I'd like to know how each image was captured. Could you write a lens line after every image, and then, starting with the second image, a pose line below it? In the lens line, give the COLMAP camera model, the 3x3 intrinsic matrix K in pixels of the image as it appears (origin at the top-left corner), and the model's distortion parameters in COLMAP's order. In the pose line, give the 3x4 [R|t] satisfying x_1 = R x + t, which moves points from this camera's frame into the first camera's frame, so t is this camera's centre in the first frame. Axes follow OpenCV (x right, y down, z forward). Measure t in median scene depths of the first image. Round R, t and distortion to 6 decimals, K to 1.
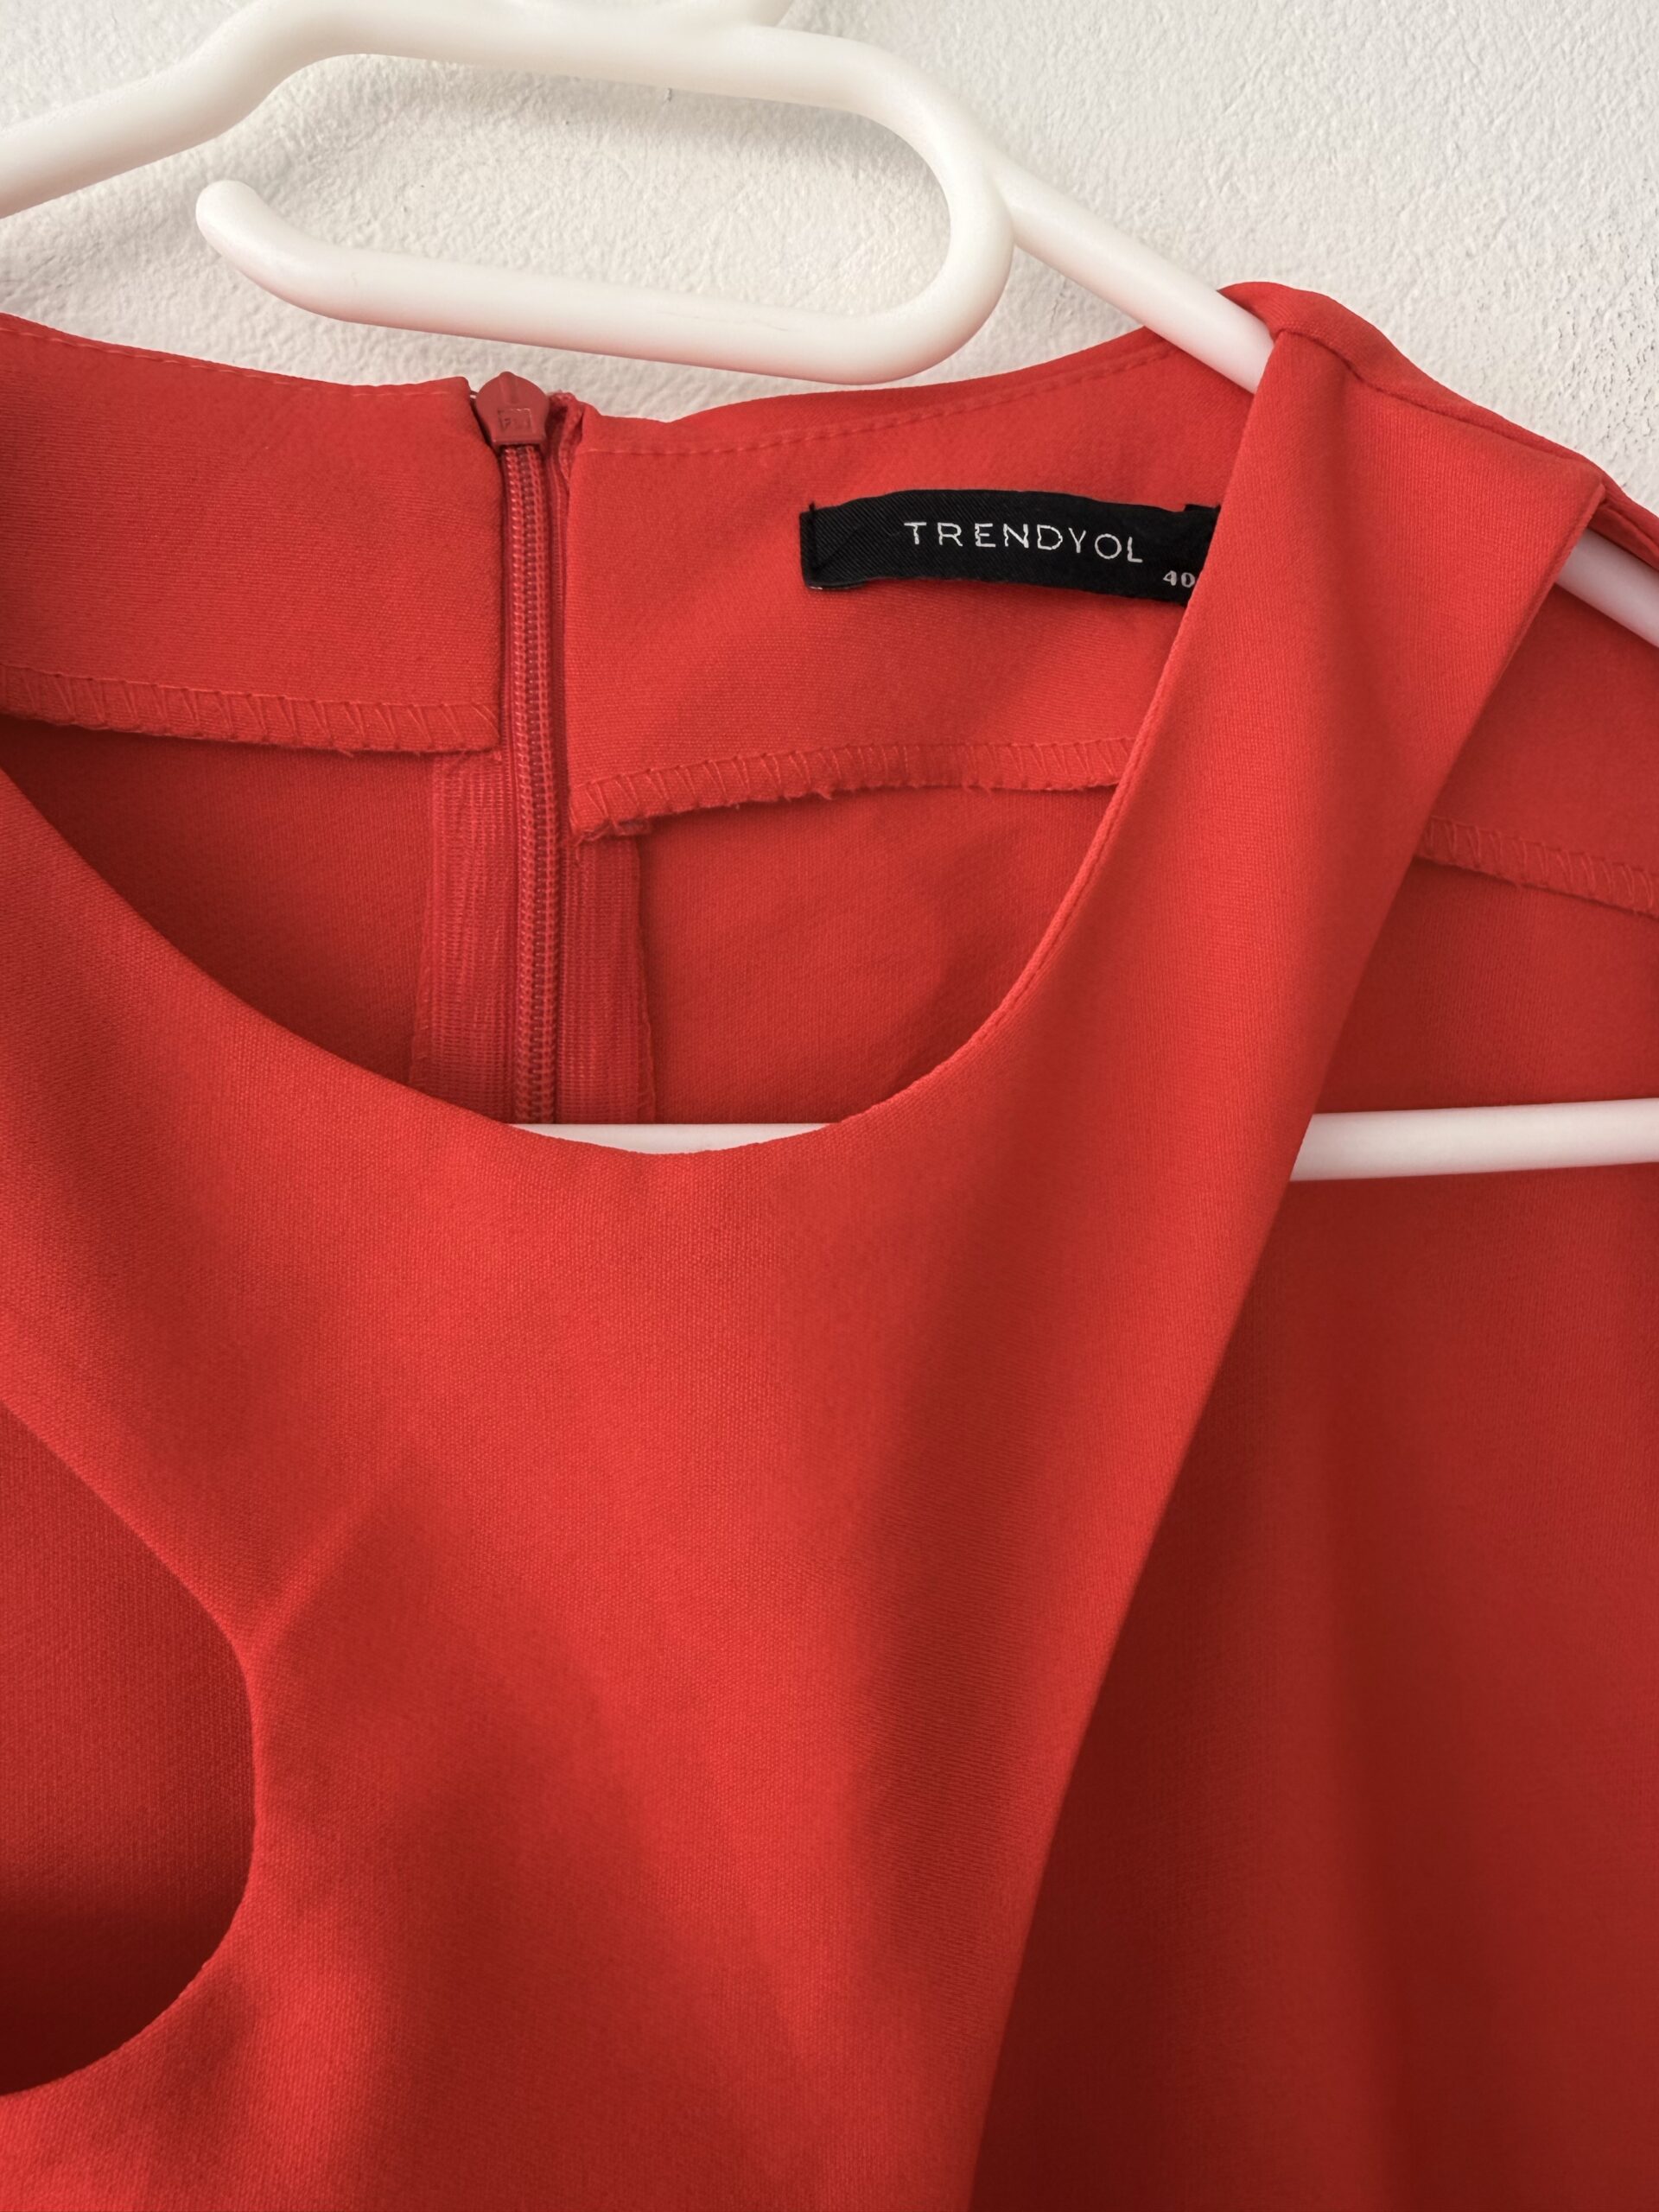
lens RADIAL K [[1613.4, 0, 823.2], [0, 1613.4, 1021.0], [0, 0, 1]] dist [-0.004817, 0.001261]
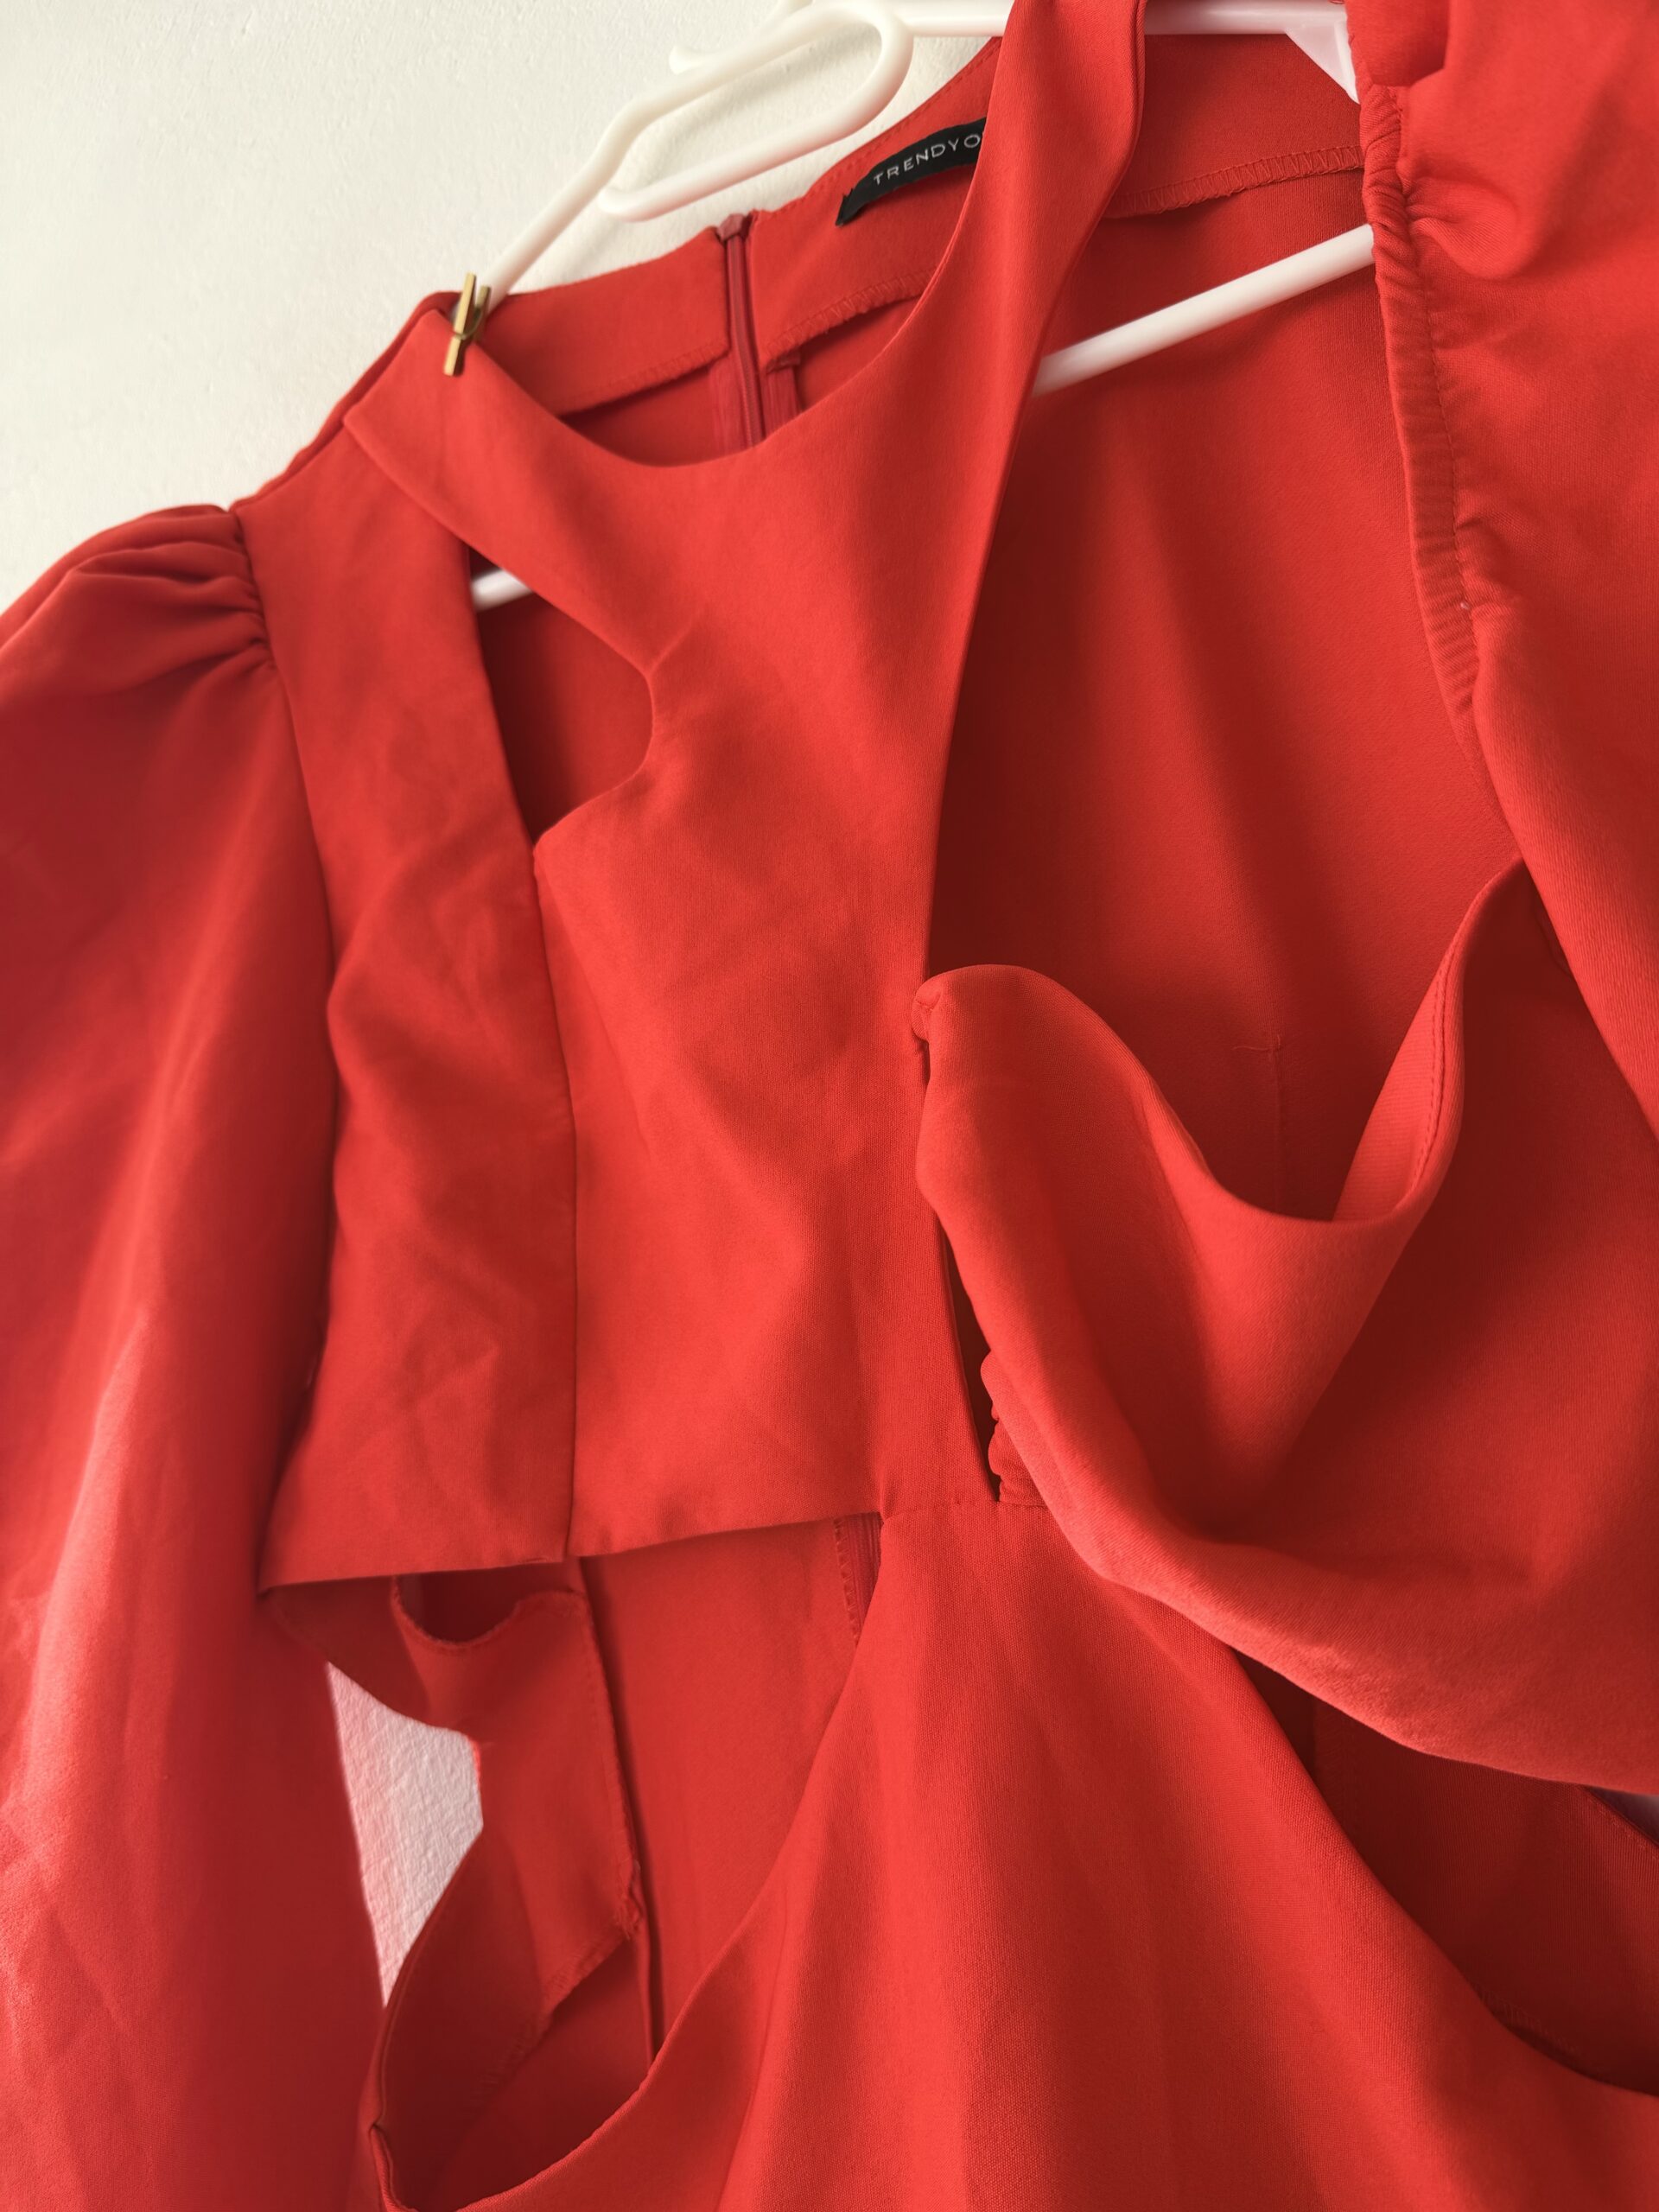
lens RADIAL K [[1604.4, 0, 829.5], [0, 1604.4, 1106.0], [0, 0, 1]] dist [-0.004508, -0.006774]
pose [[0.798693, -0.198829, -0.567940, 0.889781], [0.143882, 0.979557, -0.140590, 1.095221], [0.584283, 0.030572, 0.810974, -0.664230]]
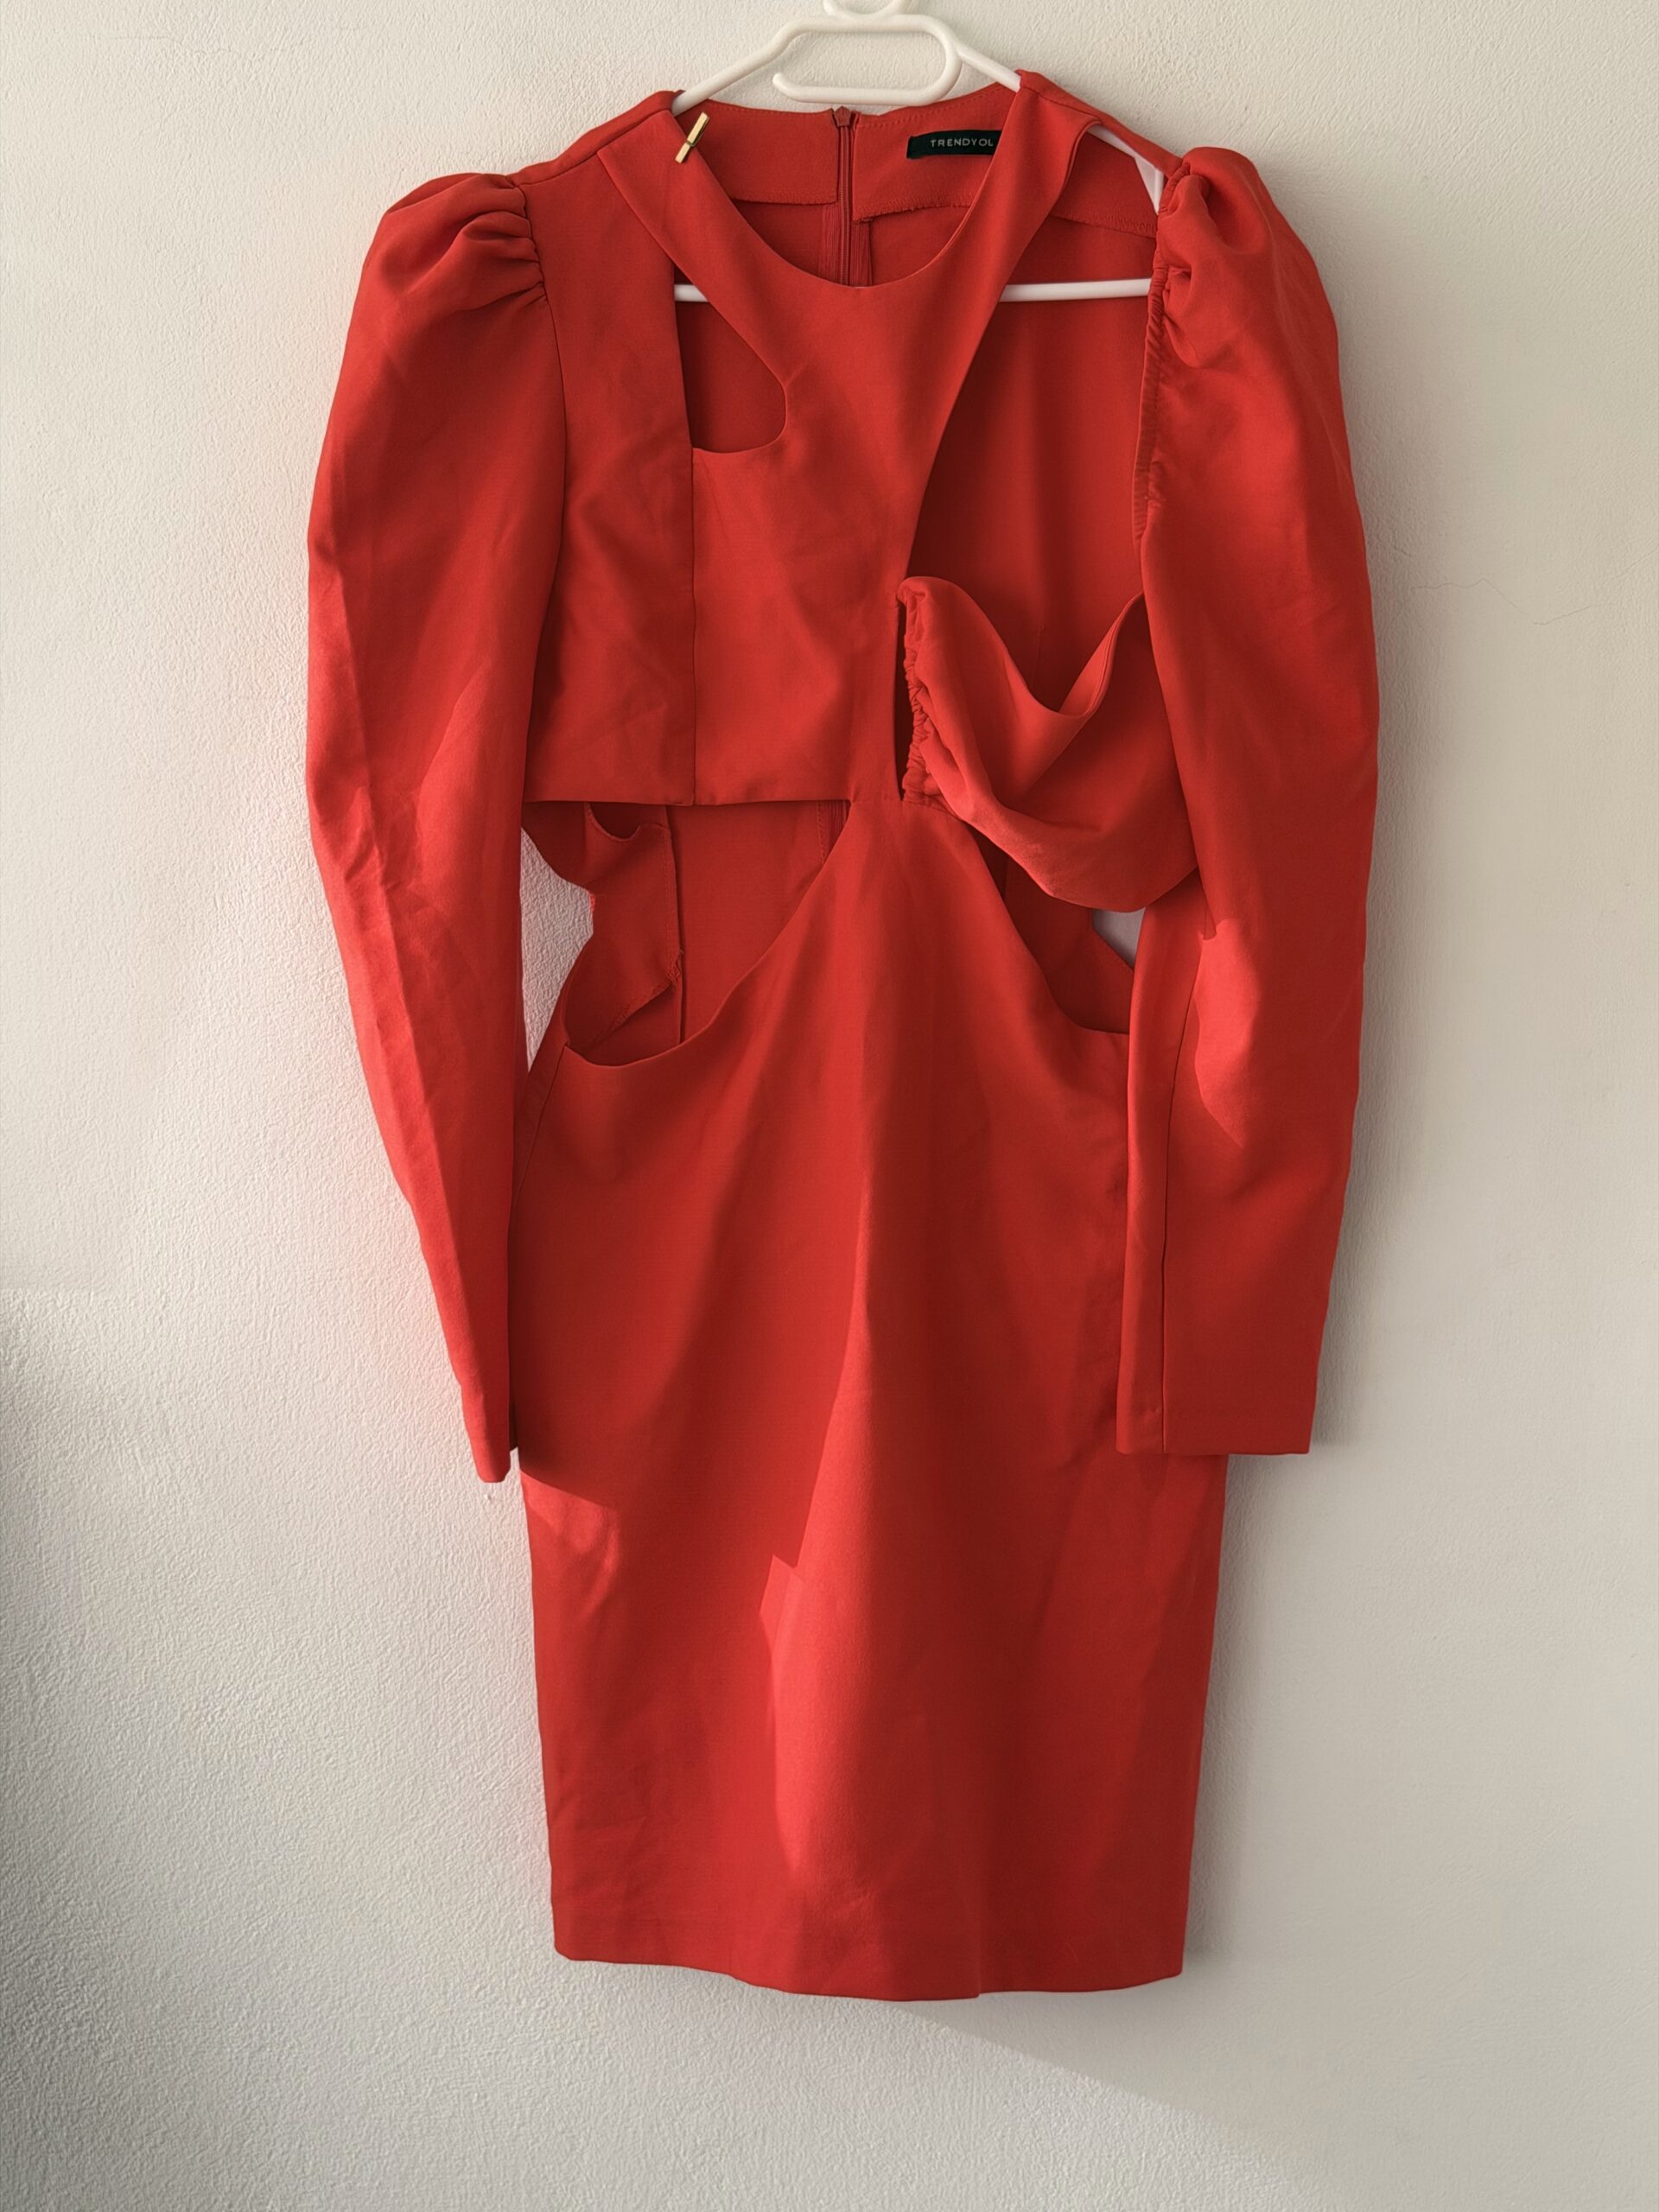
lens RADIAL K [[3030.0, 0, 829.5], [0, 3030.0, 1106.0], [0, 0, 1]] dist [0.126966, -0.125819]
pose [[0.953921, 0.046944, -0.296363, 2.110078], [-0.003445, 0.989334, 0.145621, 0.941616], [0.300038, -0.137890, 0.943909, -6.439197]]
